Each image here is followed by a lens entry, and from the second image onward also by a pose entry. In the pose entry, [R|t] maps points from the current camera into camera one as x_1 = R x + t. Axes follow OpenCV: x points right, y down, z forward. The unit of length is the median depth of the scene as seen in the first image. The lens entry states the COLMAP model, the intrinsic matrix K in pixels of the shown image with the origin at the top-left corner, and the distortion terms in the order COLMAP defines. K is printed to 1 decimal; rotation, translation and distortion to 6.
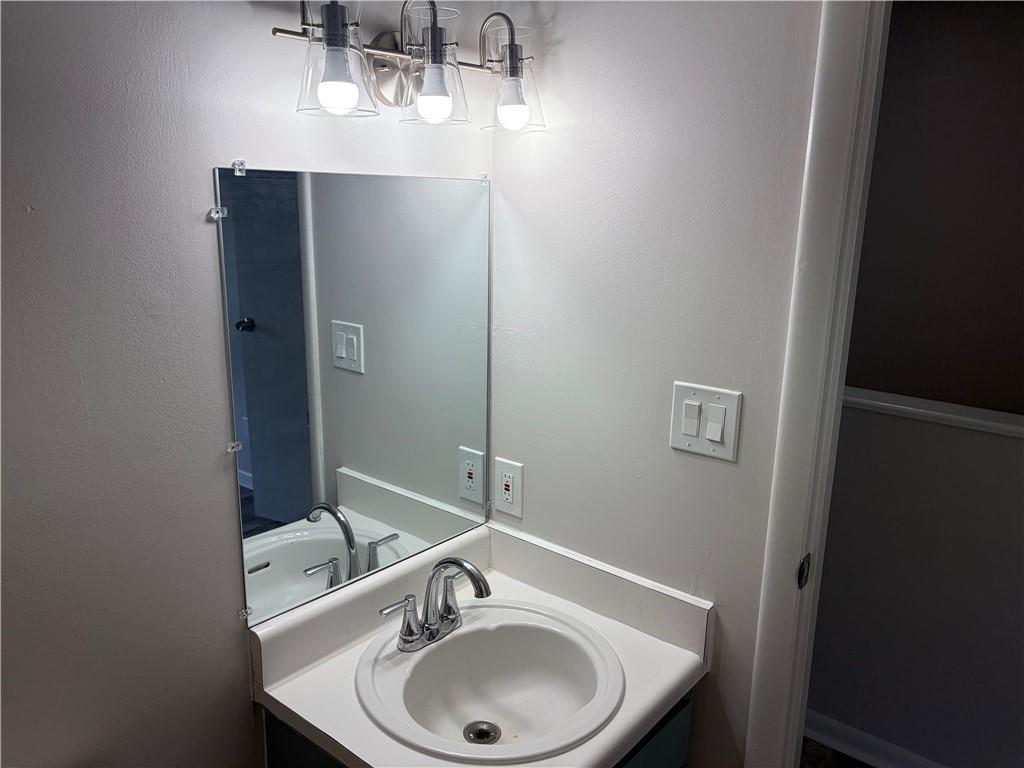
lens RADIAL K [[765.9, 0, 507.4], [0, 765.9, 385.7], [0, 0, 1]] dist [0.029700, -0.045776]
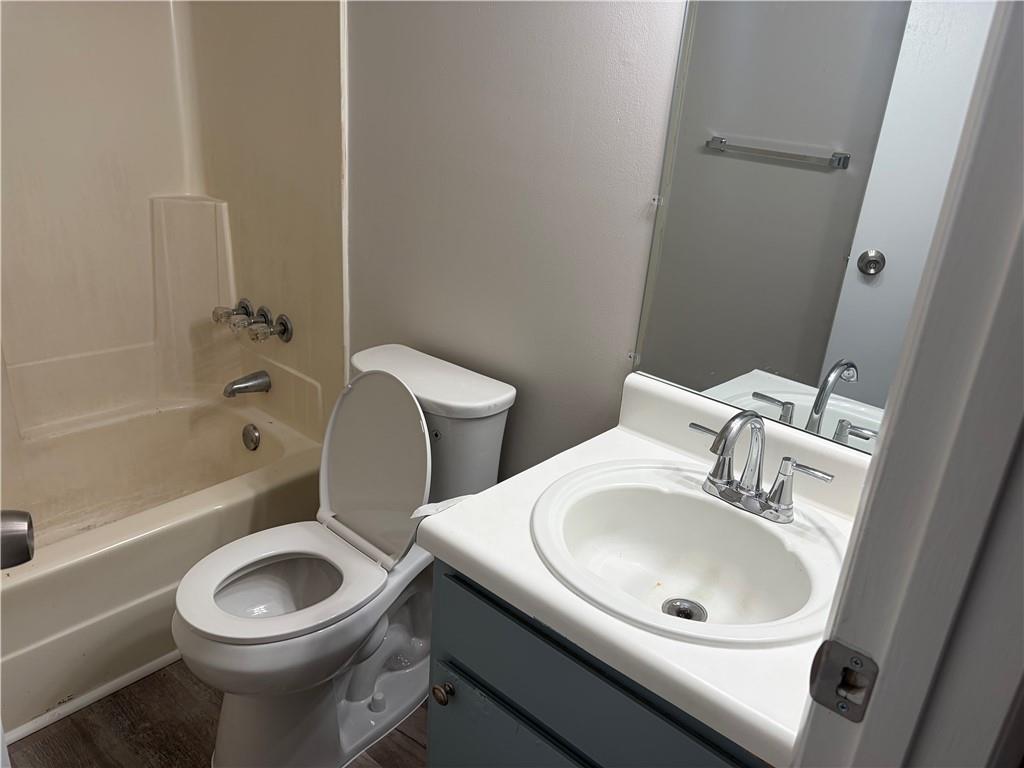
lens RADIAL K [[772.5, 0, 512.0], [0, 772.5, 384.0], [0, 0, 1]] dist [0.006666, -0.002707]
pose [[-0.014693, 0.363317, -0.931550, 0.821849], [-0.303455, 0.886089, 0.350373, -0.014060], [0.952733, 0.287831, 0.097230, 0.807098]]
